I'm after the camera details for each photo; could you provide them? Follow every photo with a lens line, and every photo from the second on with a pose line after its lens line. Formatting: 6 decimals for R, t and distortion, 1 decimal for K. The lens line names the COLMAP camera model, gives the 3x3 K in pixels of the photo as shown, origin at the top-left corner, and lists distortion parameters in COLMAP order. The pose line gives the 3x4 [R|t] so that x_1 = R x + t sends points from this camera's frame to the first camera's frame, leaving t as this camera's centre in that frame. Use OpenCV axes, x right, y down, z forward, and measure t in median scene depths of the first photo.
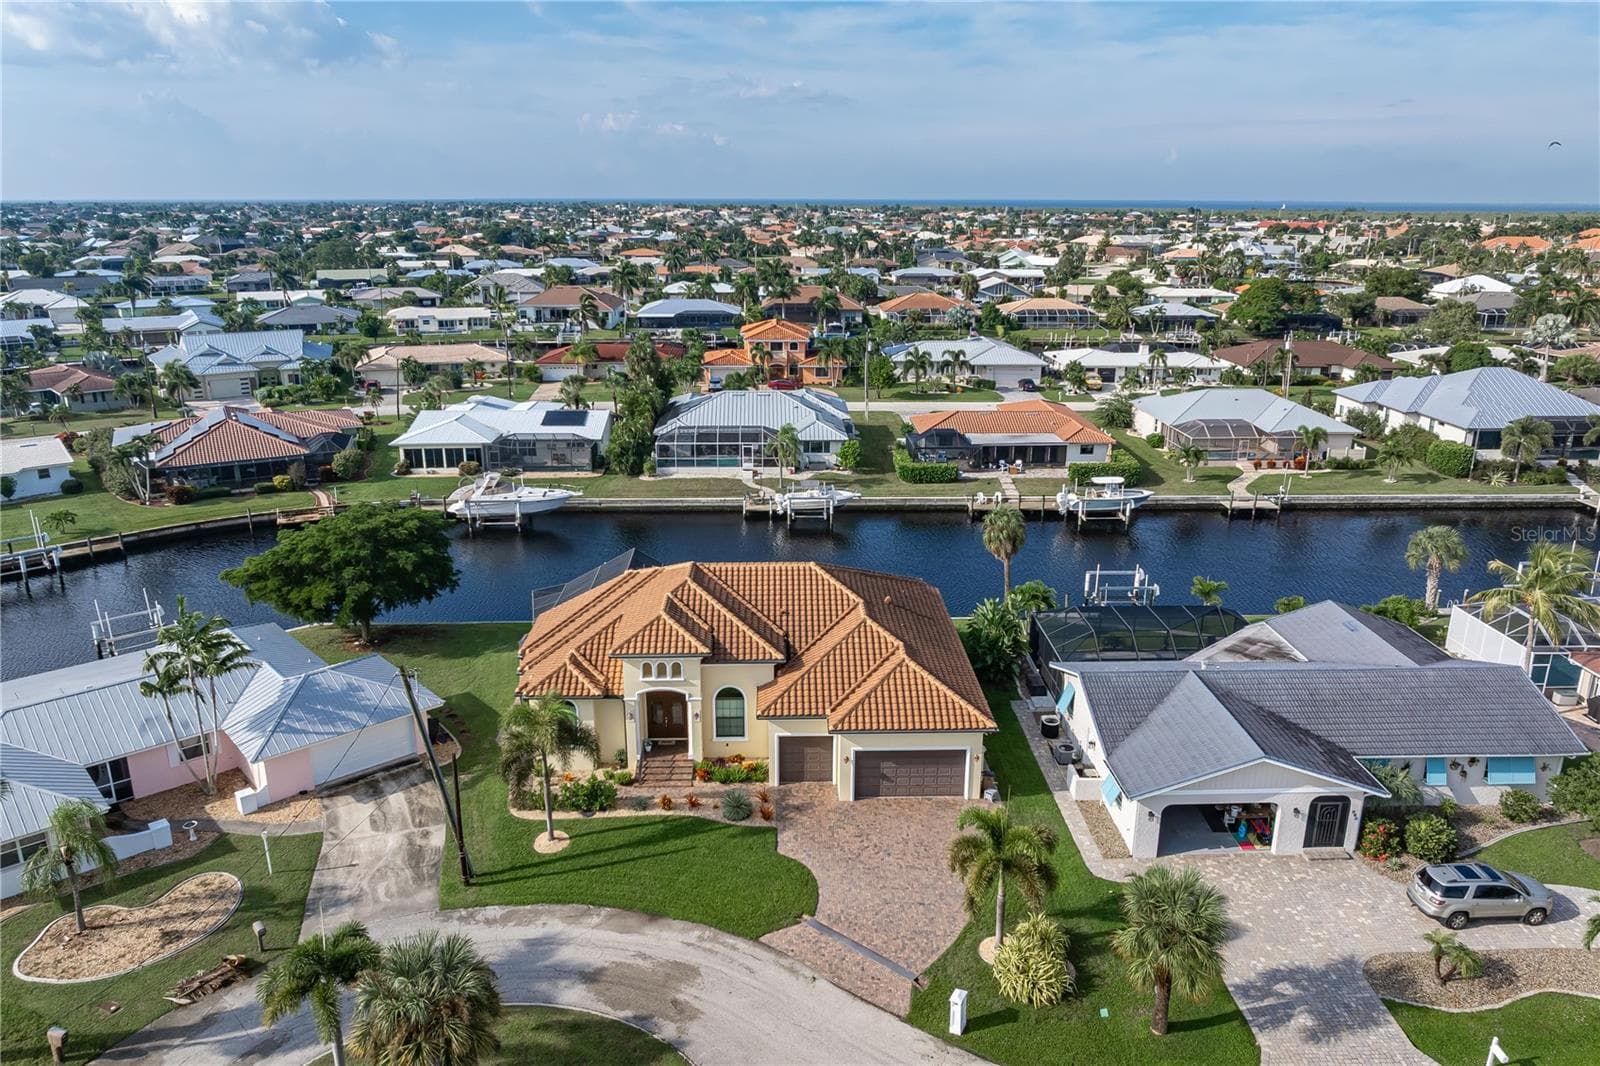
lens RADIAL K [[1131.8, 0, 800.0], [0, 1131.8, 533.0], [0, 0, 1]] dist [-0.015603, -0.003839]
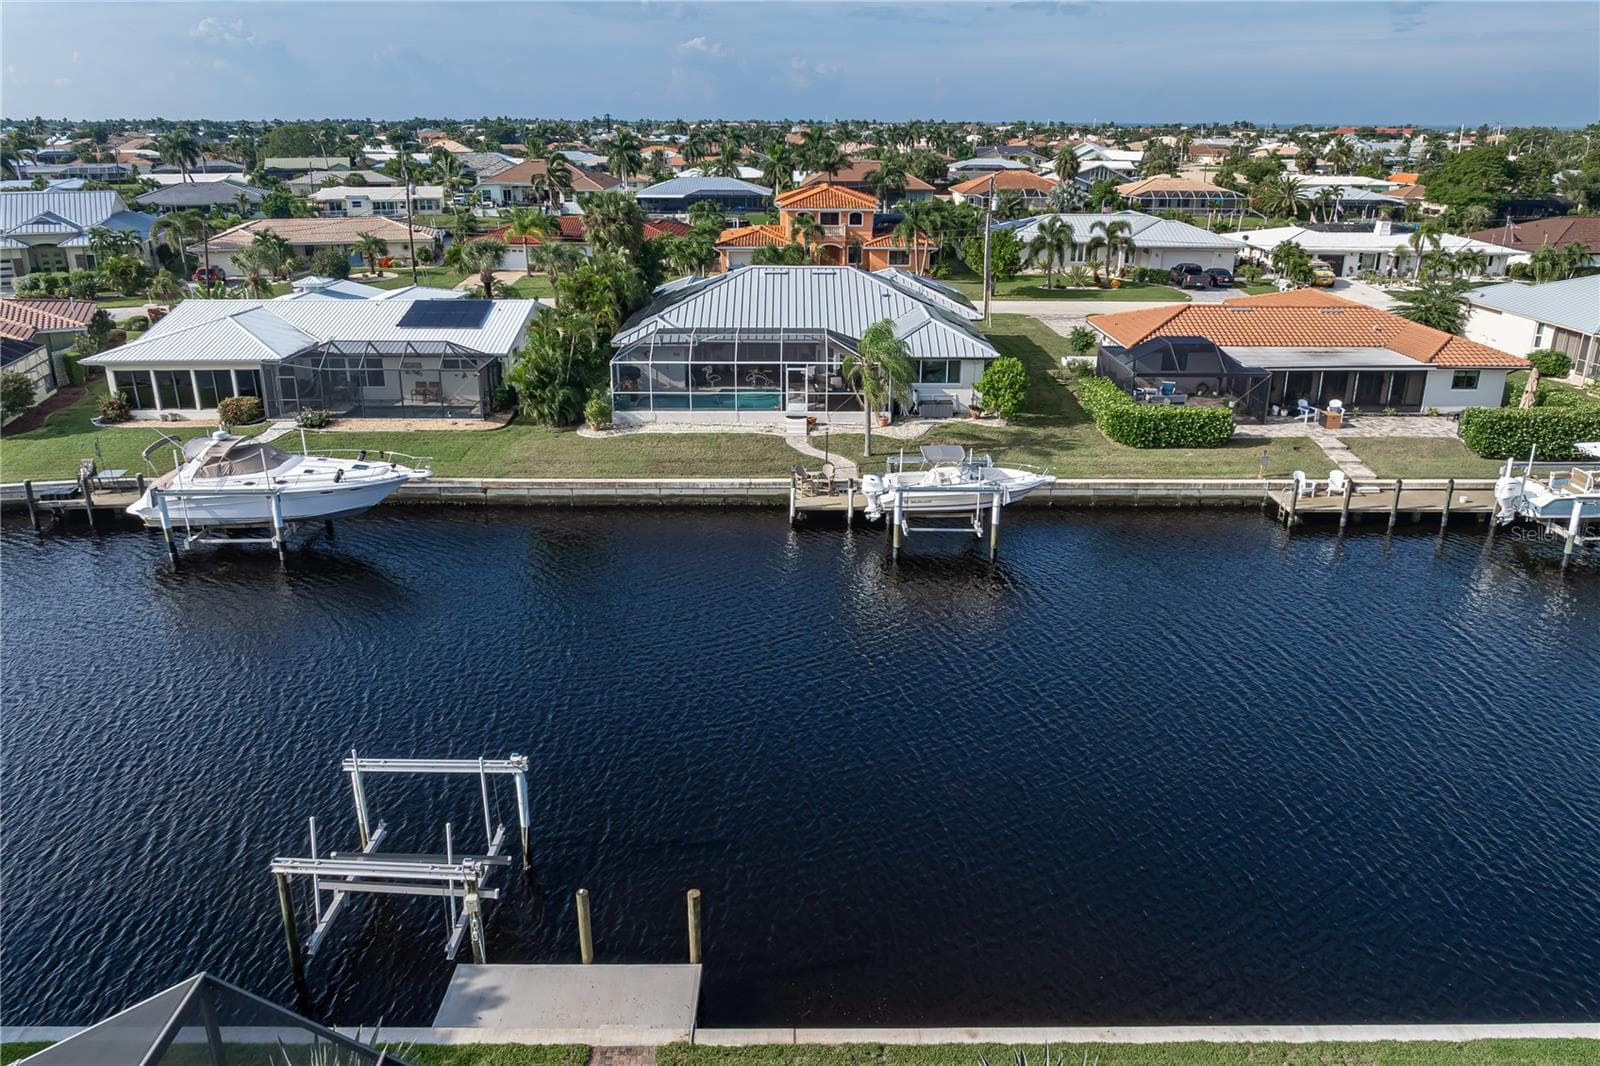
lens RADIAL K [[1114.1, 0, 798.2], [0, 1114.1, 504.1], [0, 0, 1]] dist [-0.012709, -0.000812]
pose [[0.999716, 0.008102, -0.022398, -0.037783], [-0.007171, 0.999119, 0.041351, -0.041616], [0.022713, -0.041179, 0.998894, 0.563257]]
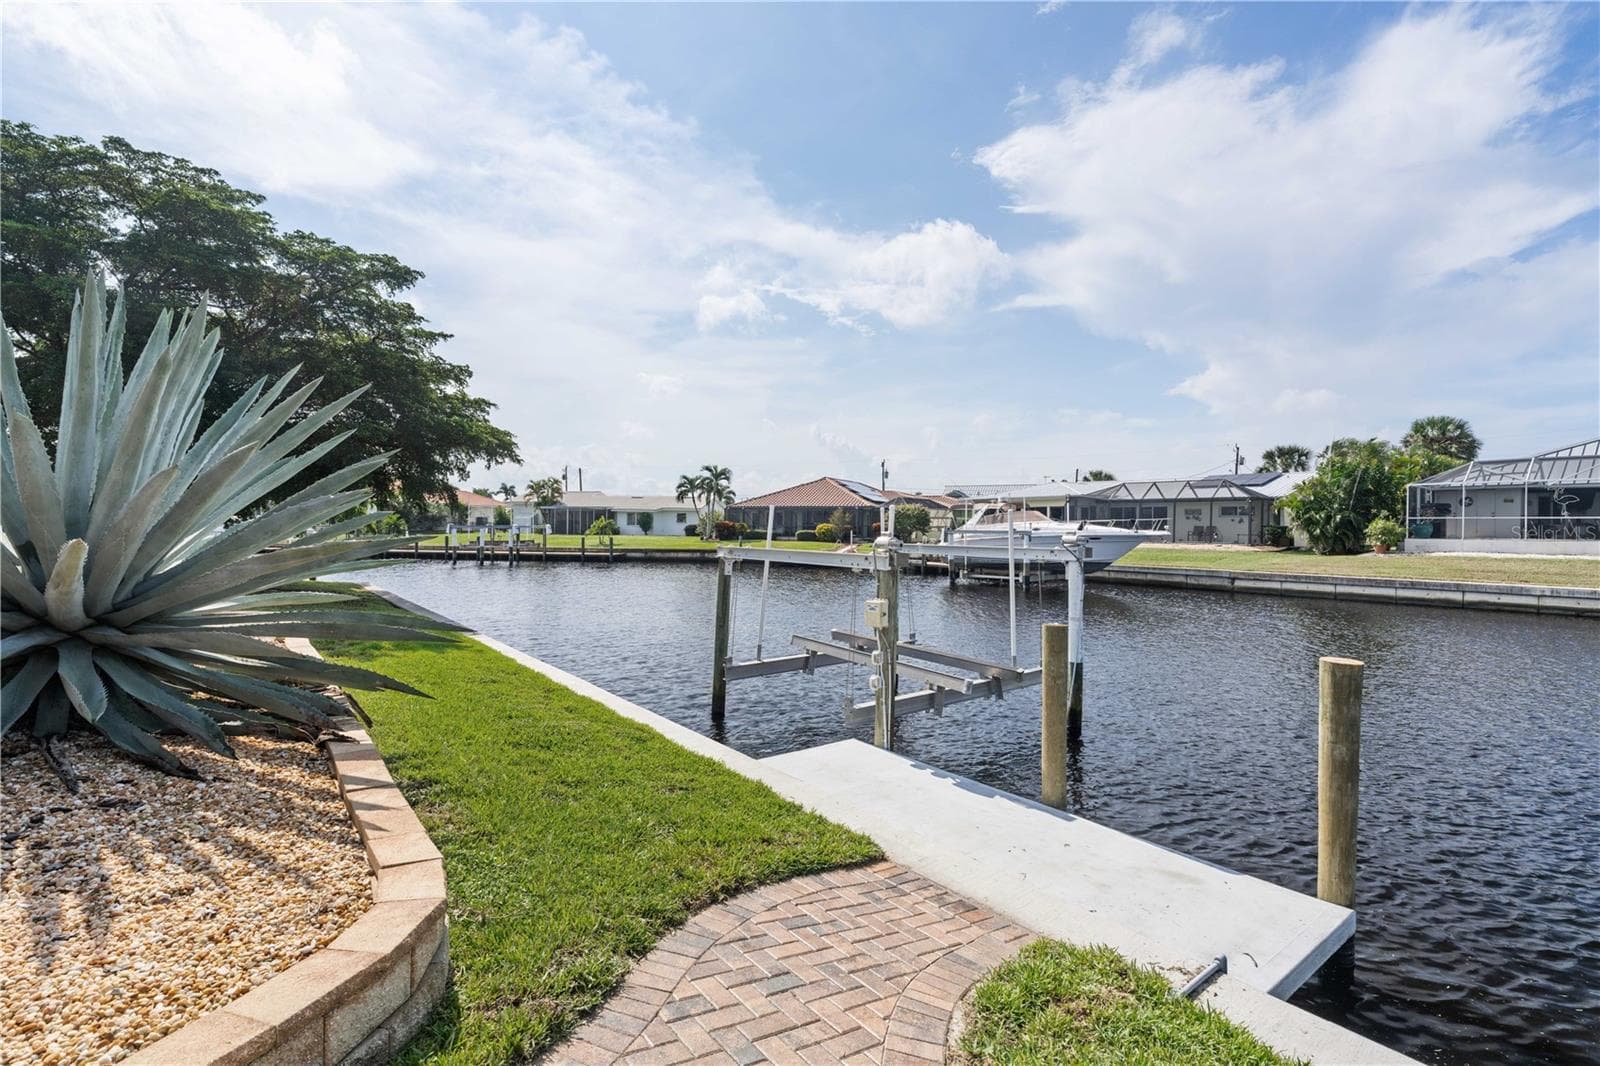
lens RADIAL K [[722.6, 0, 803.0], [0, 722.6, 515.0], [0, 0, 1]] dist [-0.007331, 0.000451]
pose [[0.598550, -0.007384, -0.801052, -0.044617], [-0.233876, 0.954783, -0.183554, 0.047854], [0.766186, 0.297213, 0.569758, 0.711726]]
